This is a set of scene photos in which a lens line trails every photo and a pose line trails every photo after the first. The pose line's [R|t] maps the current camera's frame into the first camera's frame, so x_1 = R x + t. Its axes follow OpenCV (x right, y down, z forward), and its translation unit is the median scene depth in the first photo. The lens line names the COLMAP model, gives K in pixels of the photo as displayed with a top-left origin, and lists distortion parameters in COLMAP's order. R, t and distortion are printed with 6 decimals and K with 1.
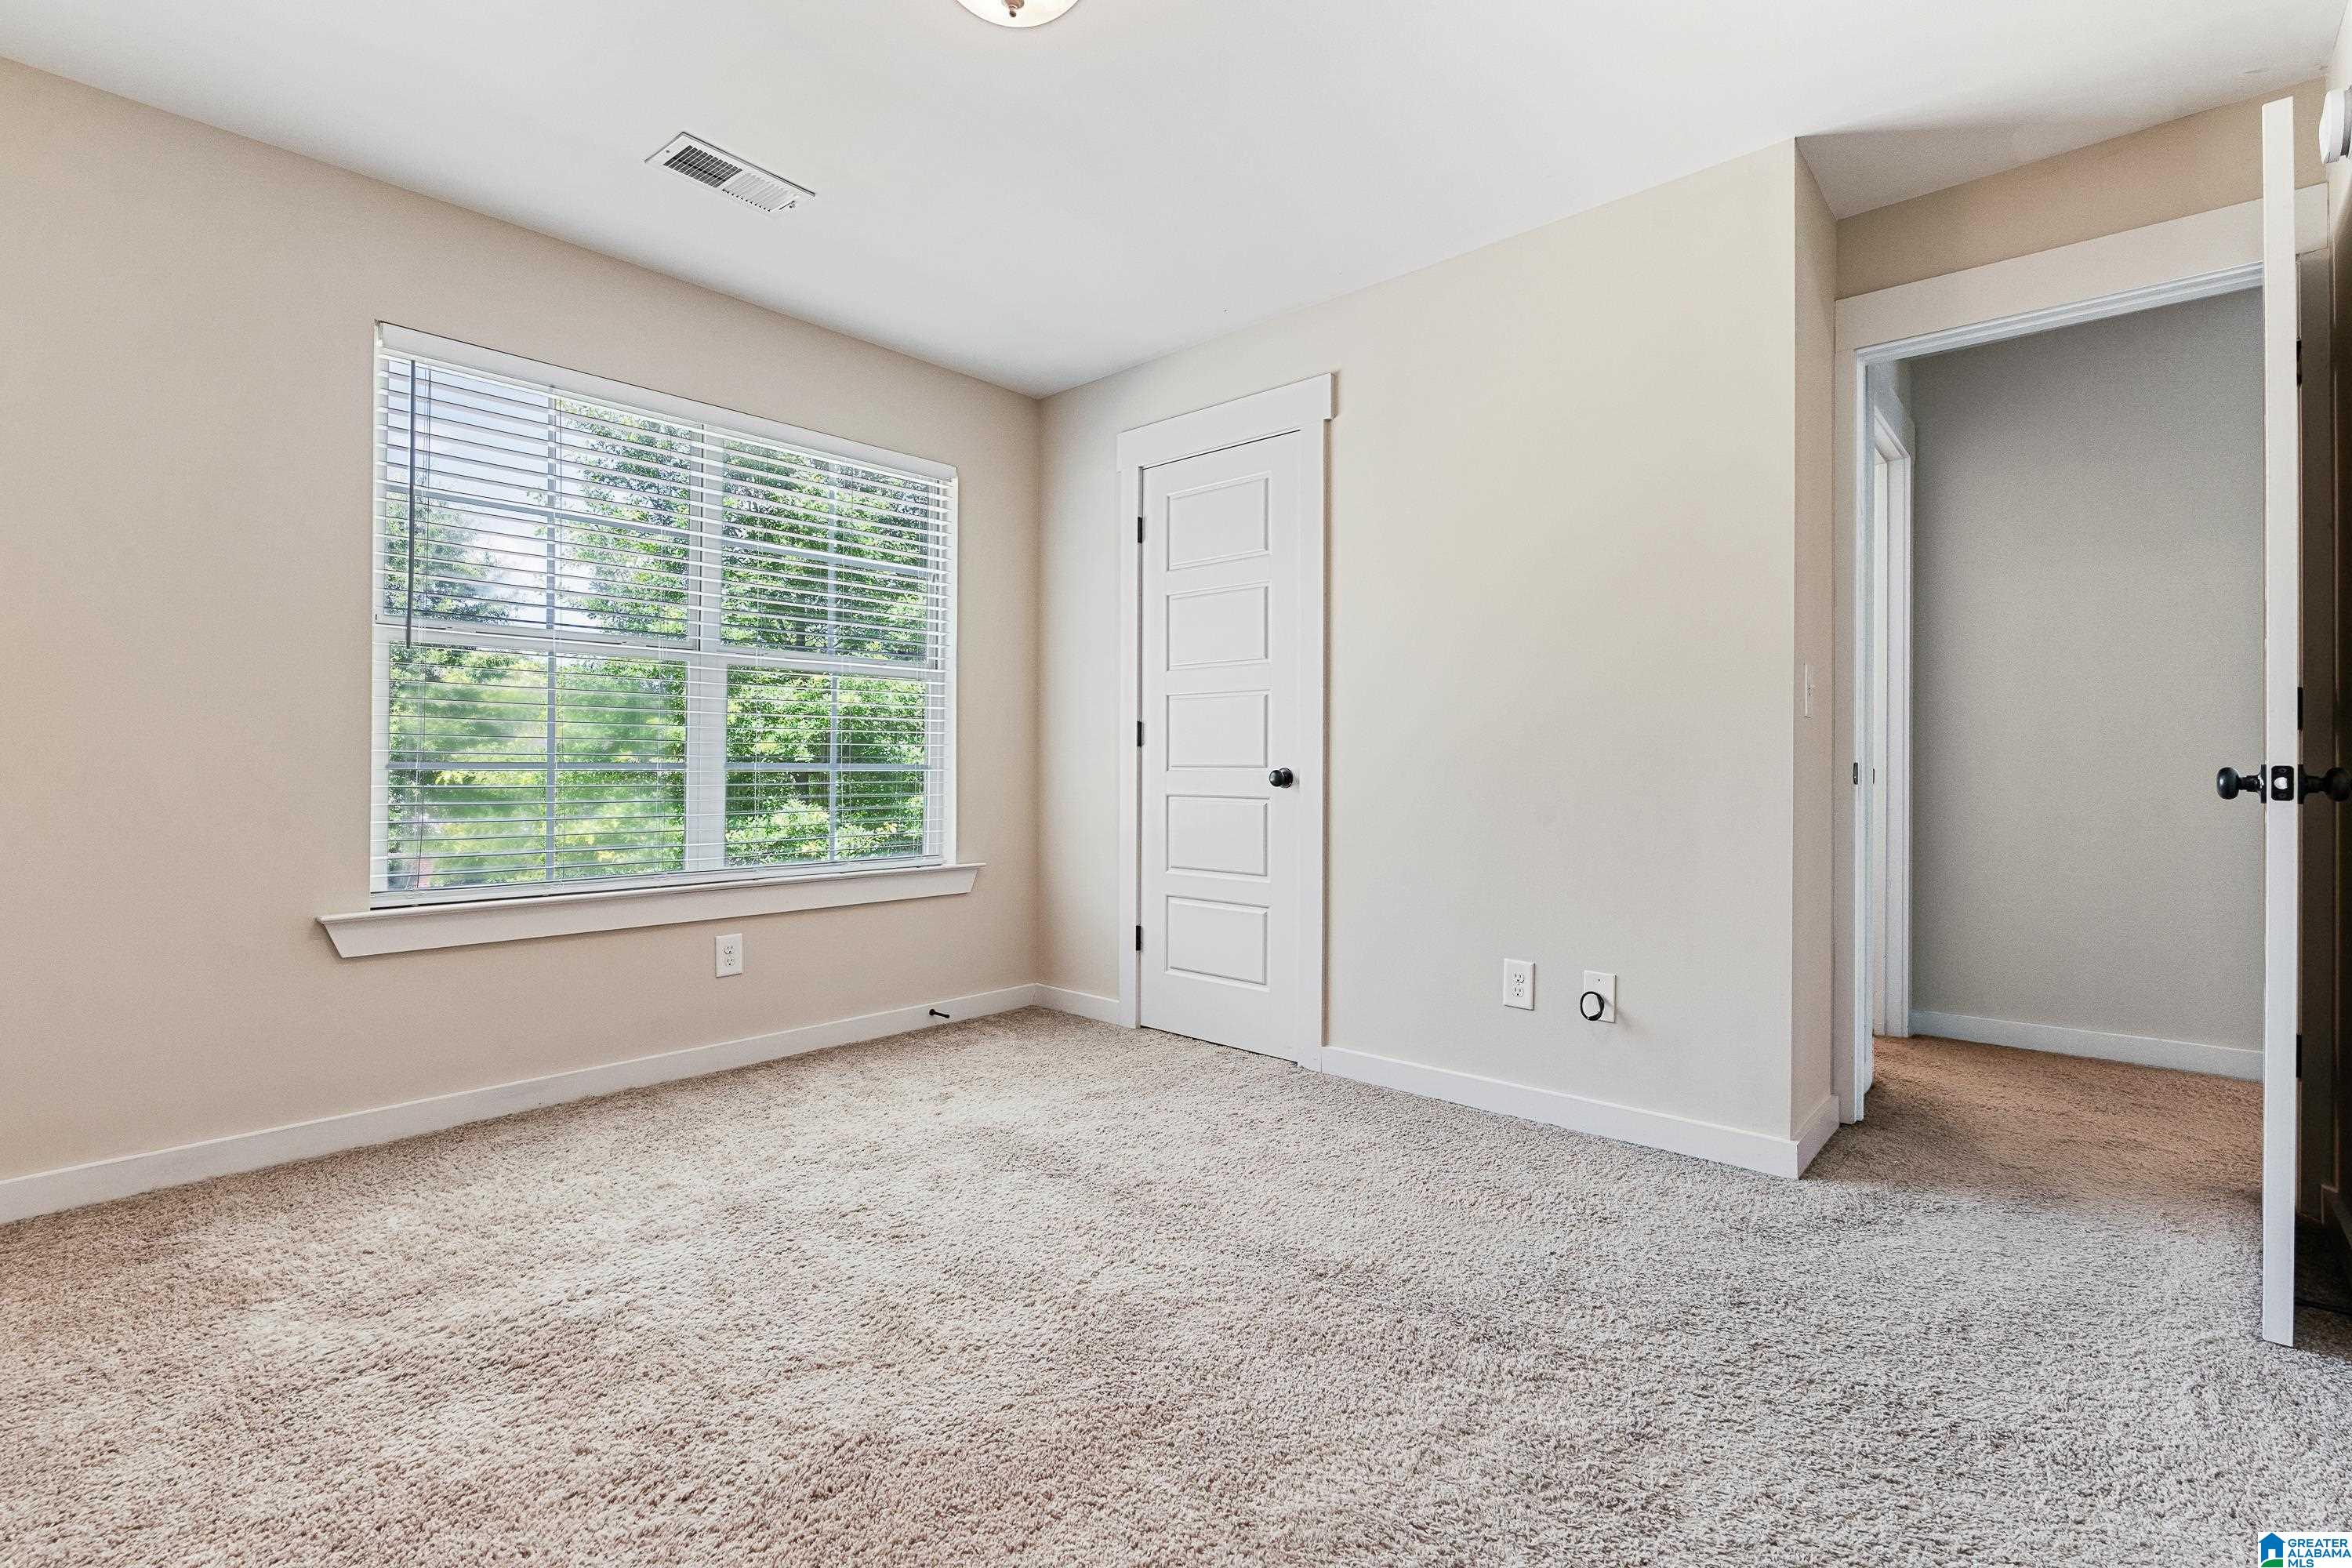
lens RADIAL K [[1074.9, 0, 1167.7], [0, 1074.9, 771.1], [0, 0, 1]] dist [-0.008109, 0.003195]
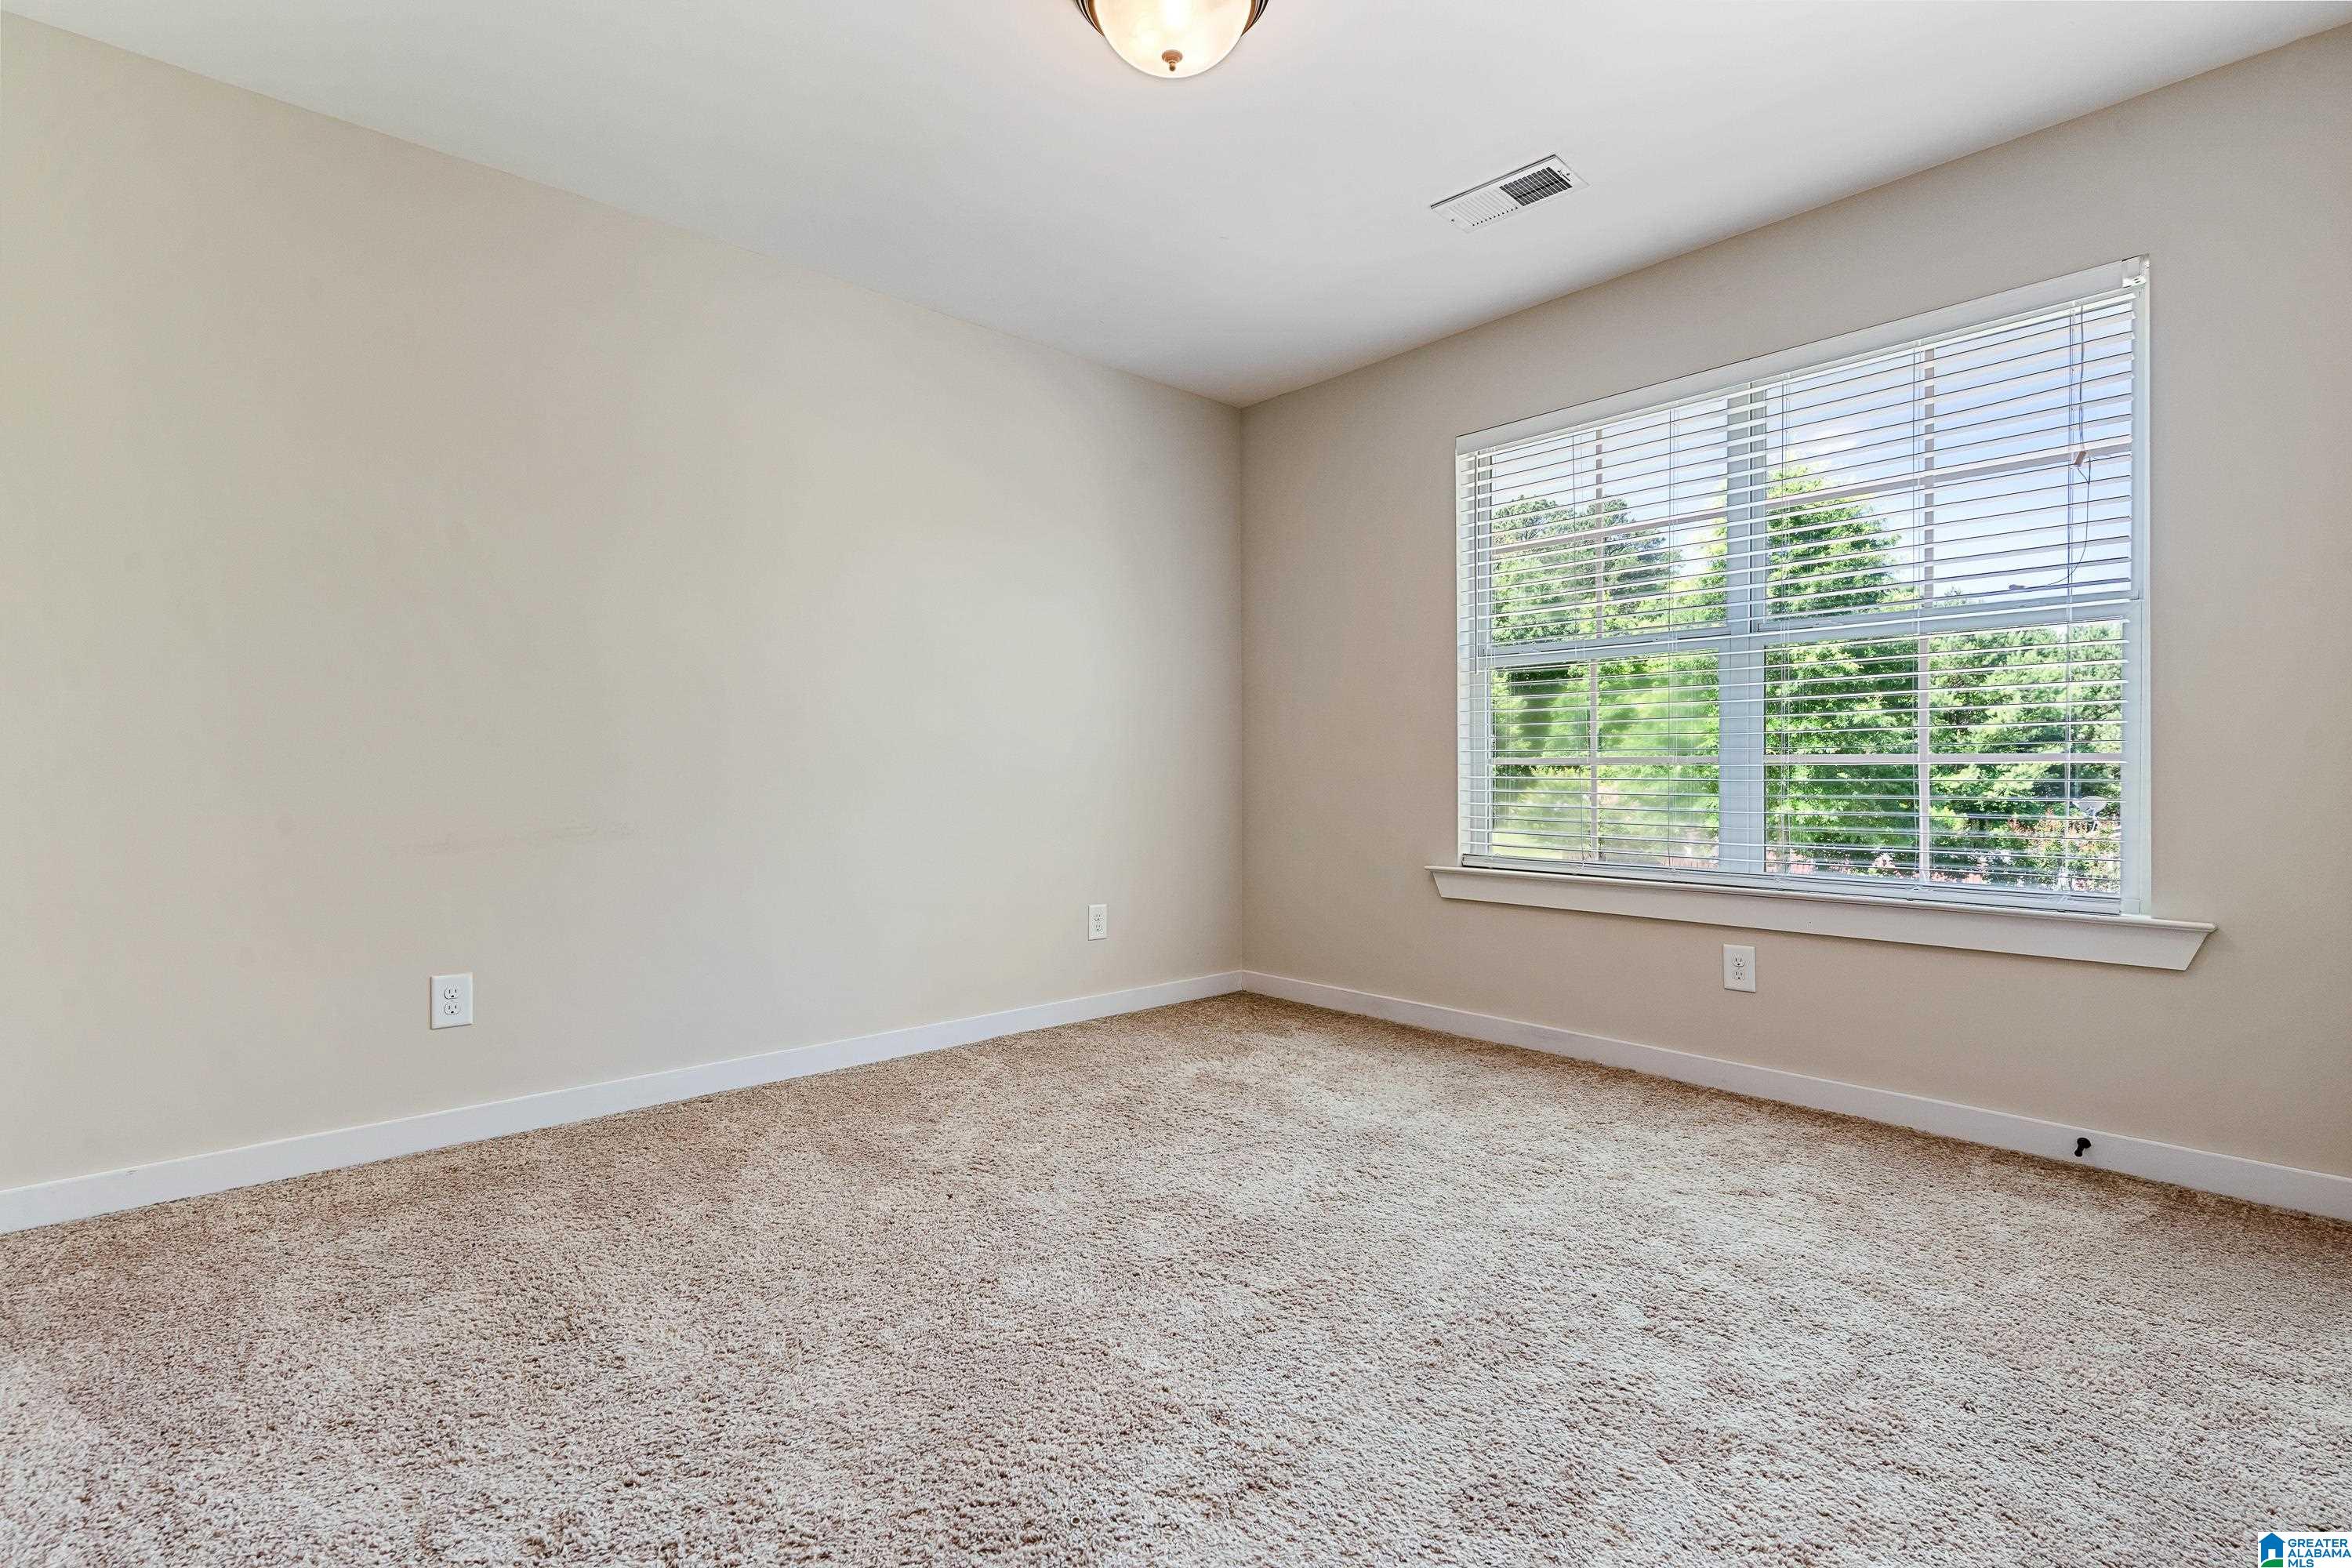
lens RADIAL K [[1074.9, 0, 1171.9], [0, 1074.9, 789.6], [0, 0, 1]] dist [-0.008109, 0.003195]
pose [[-0.096845, 0.020833, -0.995081, 0.597159], [0.003837, 0.999781, 0.020558, 0.000433], [0.995292, -0.001828, -0.096904, 0.682151]]
